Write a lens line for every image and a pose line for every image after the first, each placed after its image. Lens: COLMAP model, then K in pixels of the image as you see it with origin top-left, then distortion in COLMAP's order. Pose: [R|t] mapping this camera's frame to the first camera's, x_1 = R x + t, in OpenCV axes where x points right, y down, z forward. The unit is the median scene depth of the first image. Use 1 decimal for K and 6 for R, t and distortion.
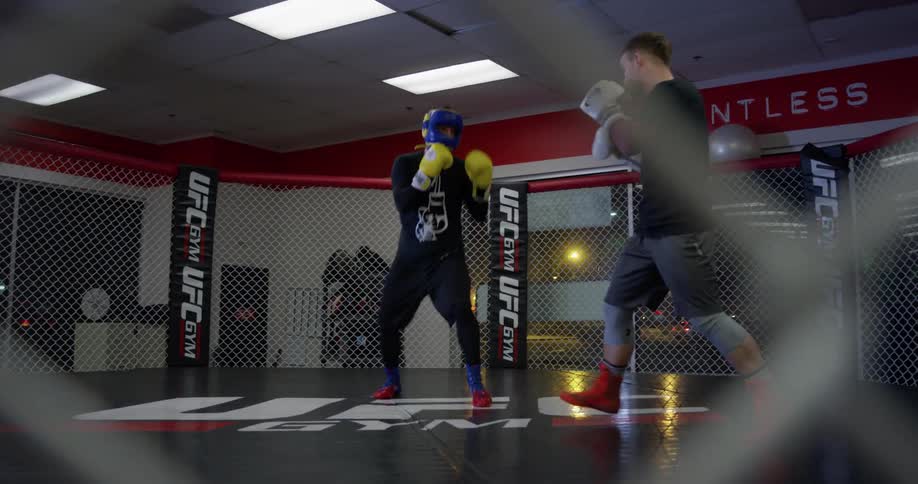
lens RADIAL K [[801.3, 0, 459.0], [0, 801.3, 242.0], [0, 0, 1]] dist [-0.074684, 0.012760]
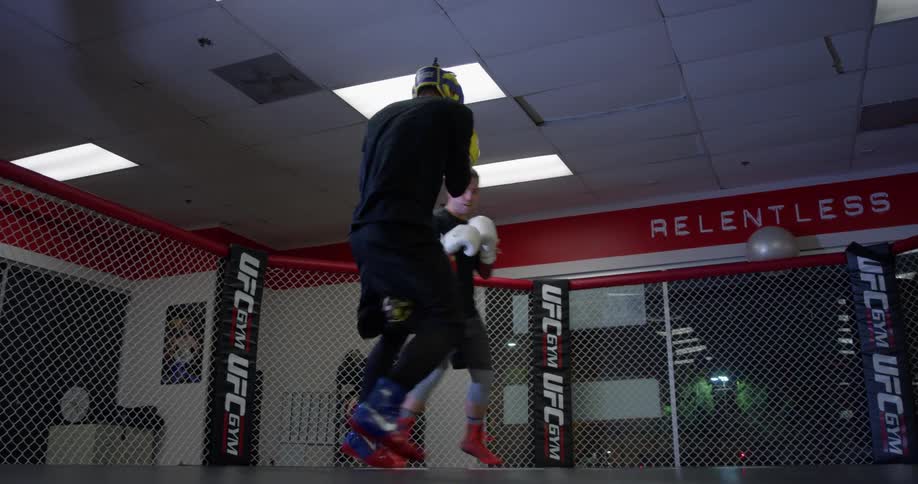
lens RADIAL K [[801.3, 0, 459.0], [0, 801.3, 242.0], [0, 0, 1]] dist [-0.074684, 0.012760]
pose [[0.984355, 0.040351, 0.171515, -0.243474], [-0.010214, 0.984855, -0.173082, 0.059282], [-0.175901, 0.168622, 0.969858, 0.034859]]
